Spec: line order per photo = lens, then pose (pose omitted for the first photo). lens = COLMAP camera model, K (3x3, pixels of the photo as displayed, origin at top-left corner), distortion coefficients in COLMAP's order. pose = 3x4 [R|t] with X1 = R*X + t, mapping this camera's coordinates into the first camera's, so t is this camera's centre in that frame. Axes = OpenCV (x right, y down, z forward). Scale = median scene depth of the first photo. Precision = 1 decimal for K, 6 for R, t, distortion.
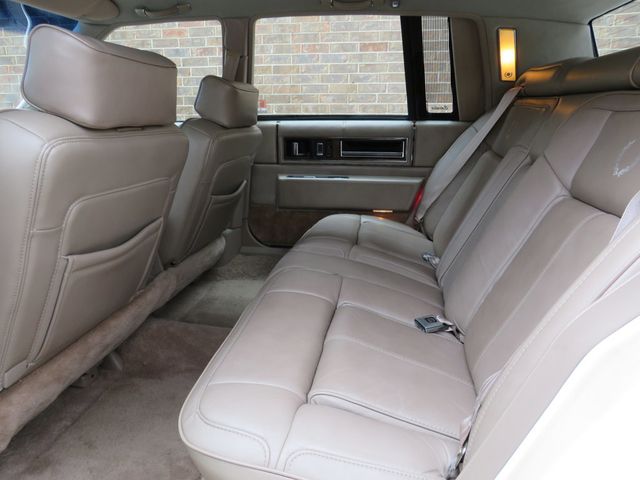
lens RADIAL K [[455.5, 0, 323.3], [0, 455.5, 242.0], [0, 0, 1]] dist [-0.004876, -0.008668]
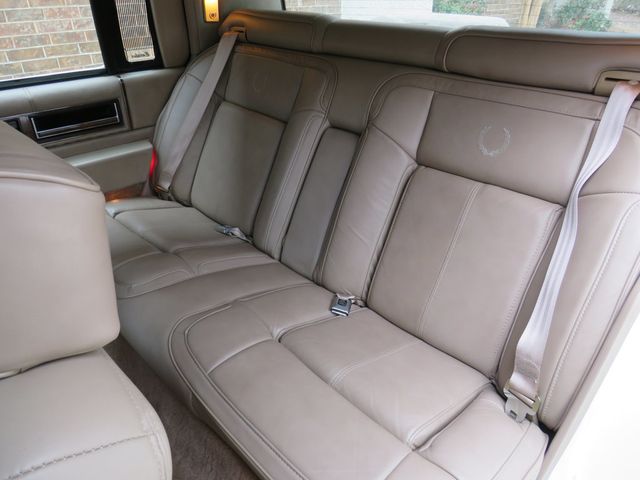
lens RADIAL K [[441.6, 0, 320.0], [0, 441.6, 240.0], [0, 0, 1]] dist [-0.009629, 0.000660]
pose [[0.607065, -0.401183, 0.685948, -0.314277], [0.230357, 0.914984, 0.331270, -0.224419], [-0.760531, -0.043090, 0.647870, 0.253581]]
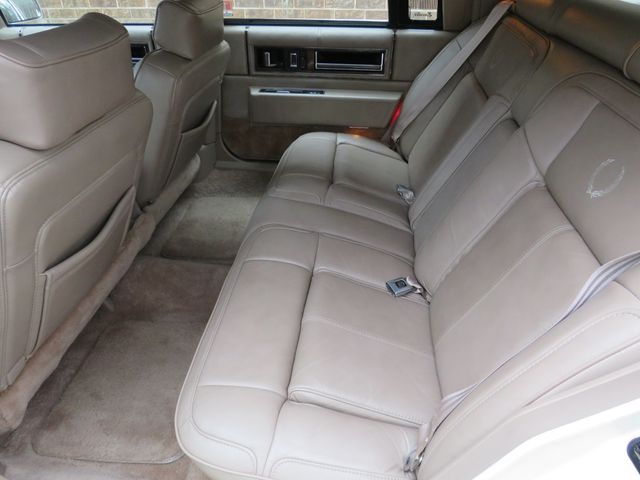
lens RADIAL K [[441.6, 0, 320.0], [0, 441.6, 240.0], [0, 0, 1]] dist [-0.009629, 0.000660]
pose [[0.998973, -0.019159, 0.041060, 0.003702], [0.005834, 0.953052, 0.302751, -0.169258], [-0.044932, -0.302201, 0.952185, 0.033288]]
